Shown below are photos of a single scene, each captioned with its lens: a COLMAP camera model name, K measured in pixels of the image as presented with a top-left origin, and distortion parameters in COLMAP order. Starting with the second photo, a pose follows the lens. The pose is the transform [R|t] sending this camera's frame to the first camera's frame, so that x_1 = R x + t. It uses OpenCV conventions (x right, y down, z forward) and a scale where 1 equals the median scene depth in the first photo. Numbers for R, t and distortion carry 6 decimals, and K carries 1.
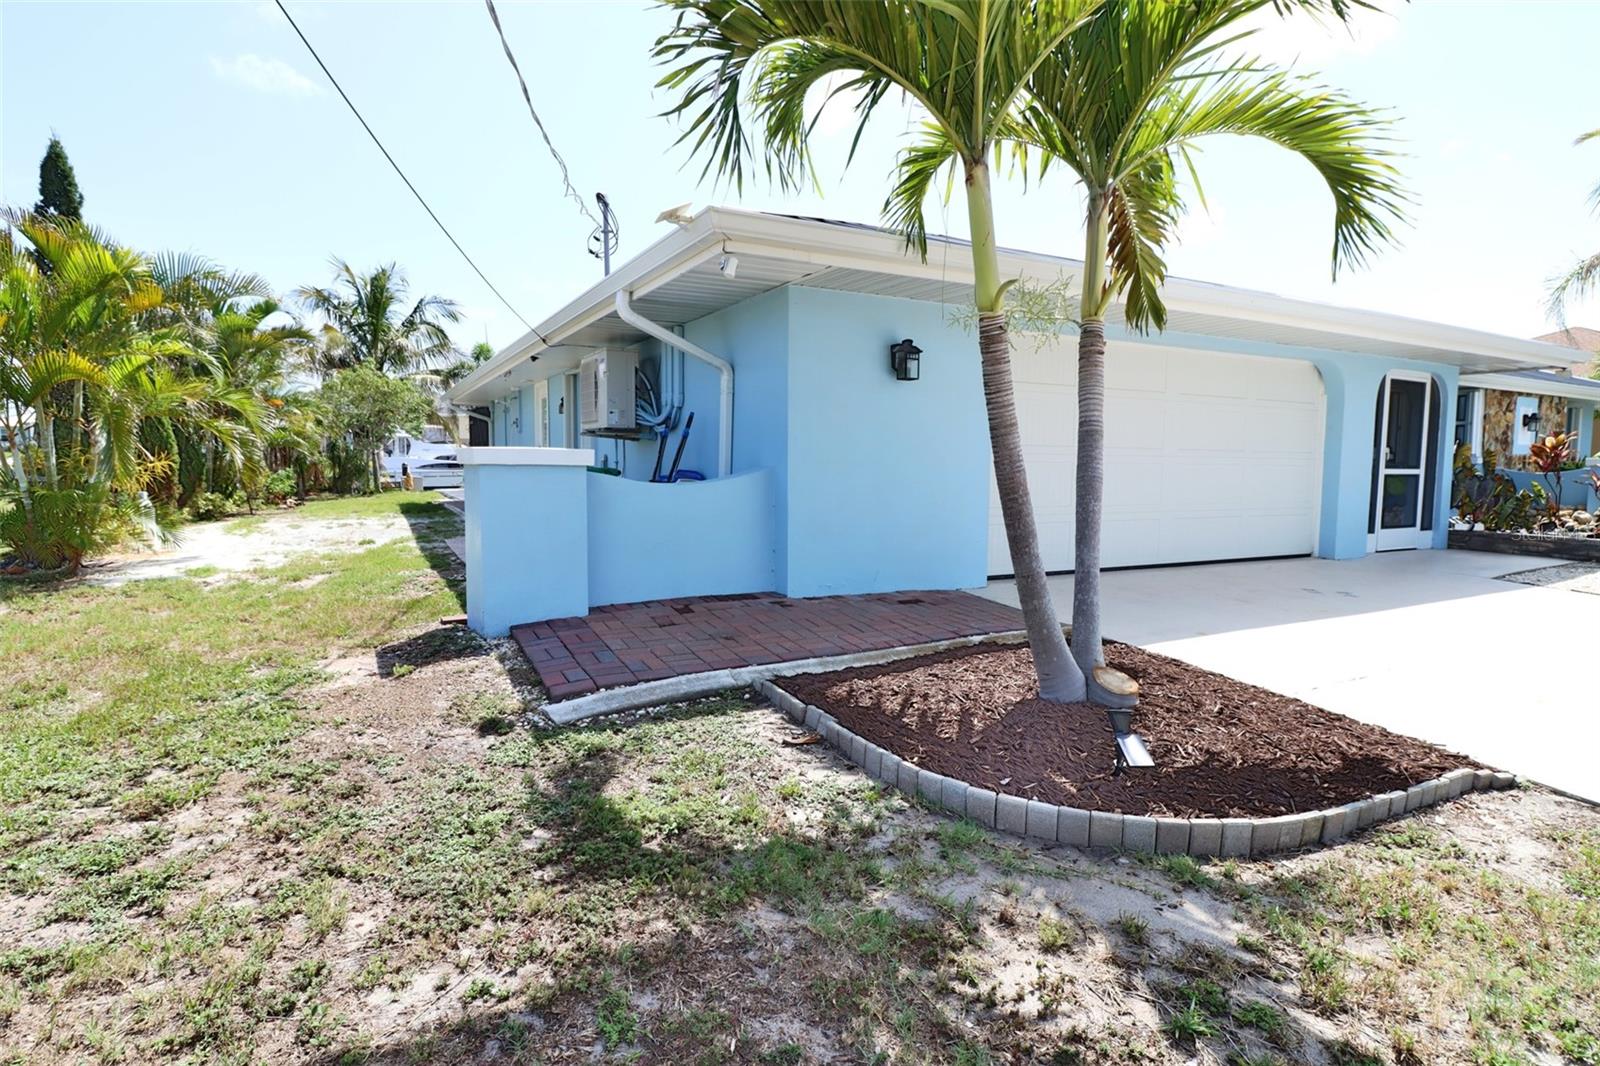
lens RADIAL K [[837.7, 0, 800.0], [0, 837.7, 533.0], [0, 0, 1]] dist [0.000168, -0.022032]
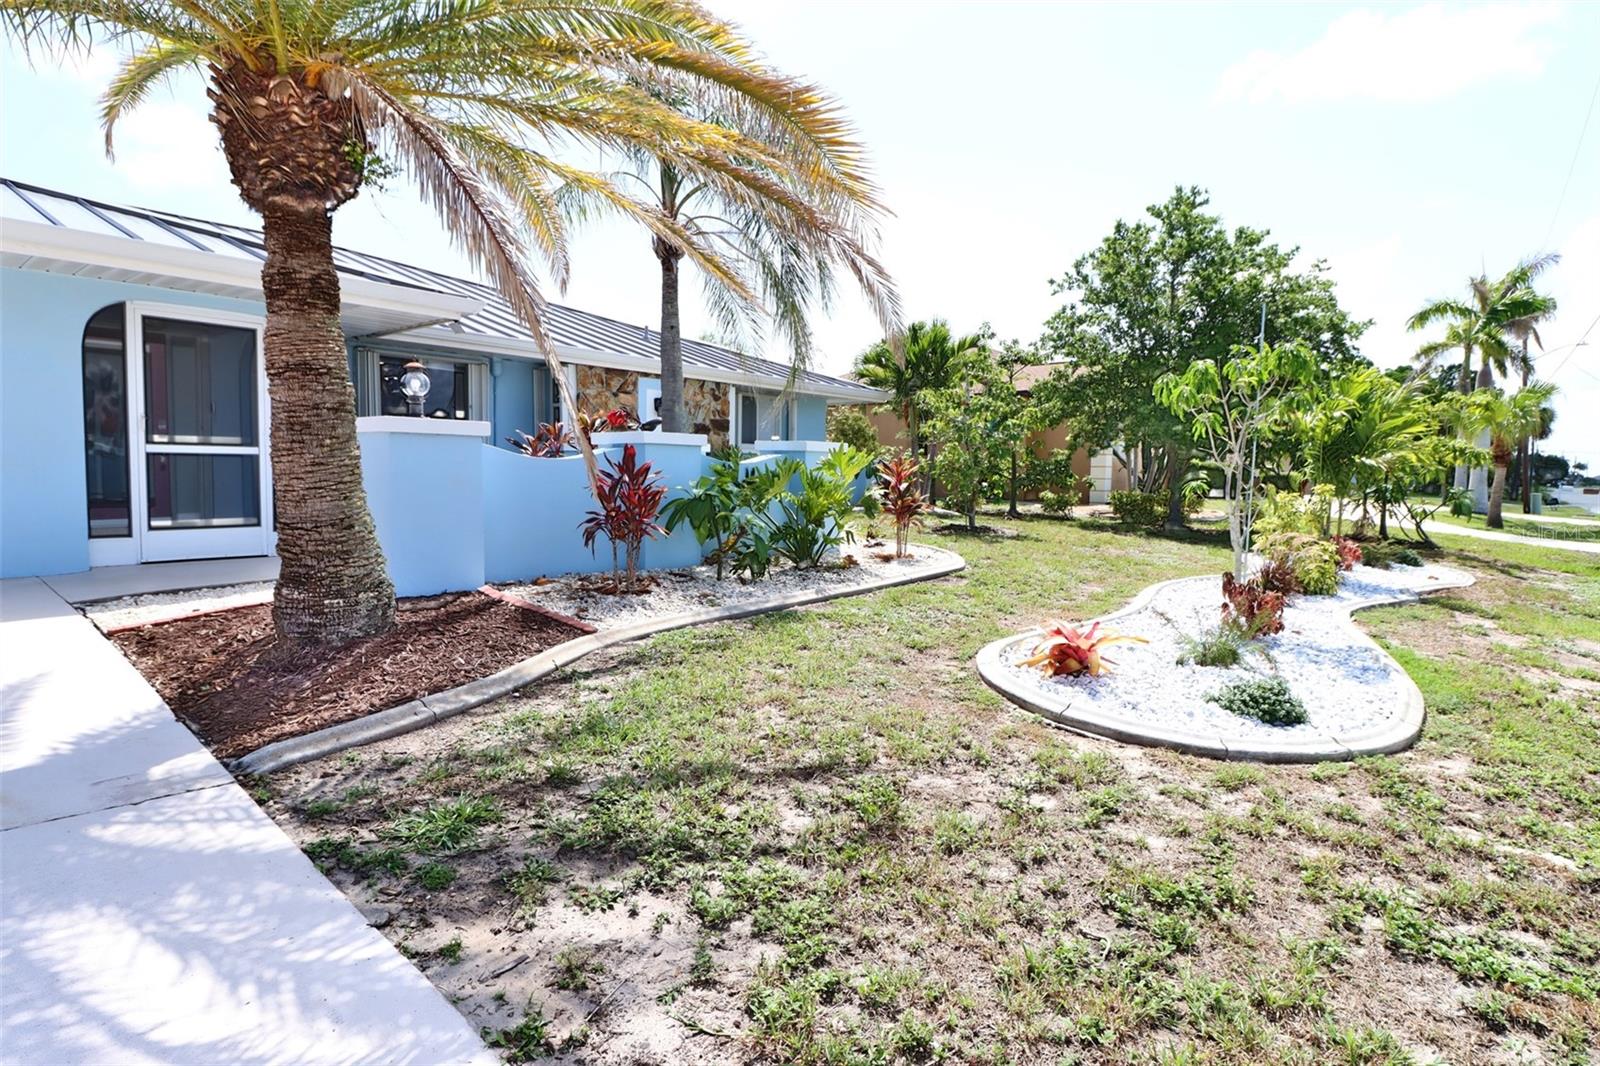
lens RADIAL K [[820.6, 0, 800.0], [0, 820.6, 533.0], [0, 0, 1]] dist [-0.002064, -0.020878]
pose [[0.919060, -0.022842, 0.393456, 0.950917], [0.025844, 0.999663, -0.002333, 0.014837], [-0.393270, 0.012313, 0.919340, 0.161943]]
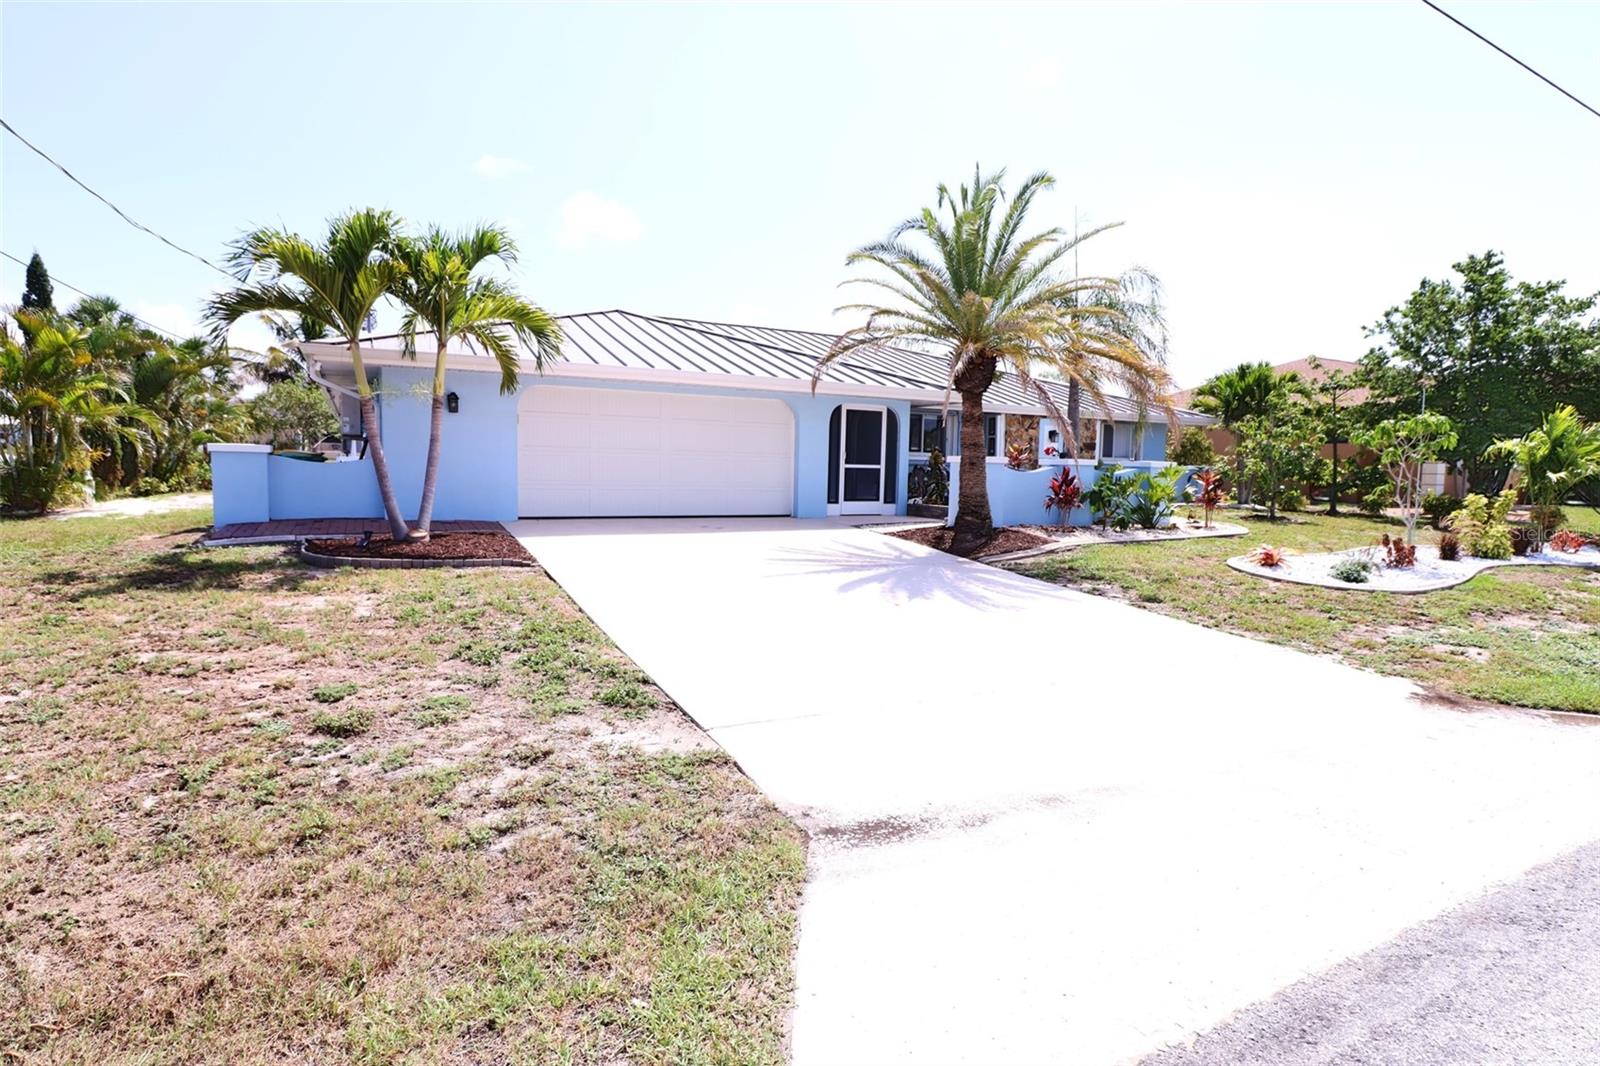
lens RADIAL K [[820.6, 0, 800.0], [0, 820.6, 533.0], [0, 0, 1]] dist [-0.002064, -0.020878]
pose [[0.999860, 0.010071, 0.013363, 0.601904], [-0.009980, 0.999927, -0.006871, 0.071359], [-0.013431, 0.006736, 0.999887, -0.618108]]
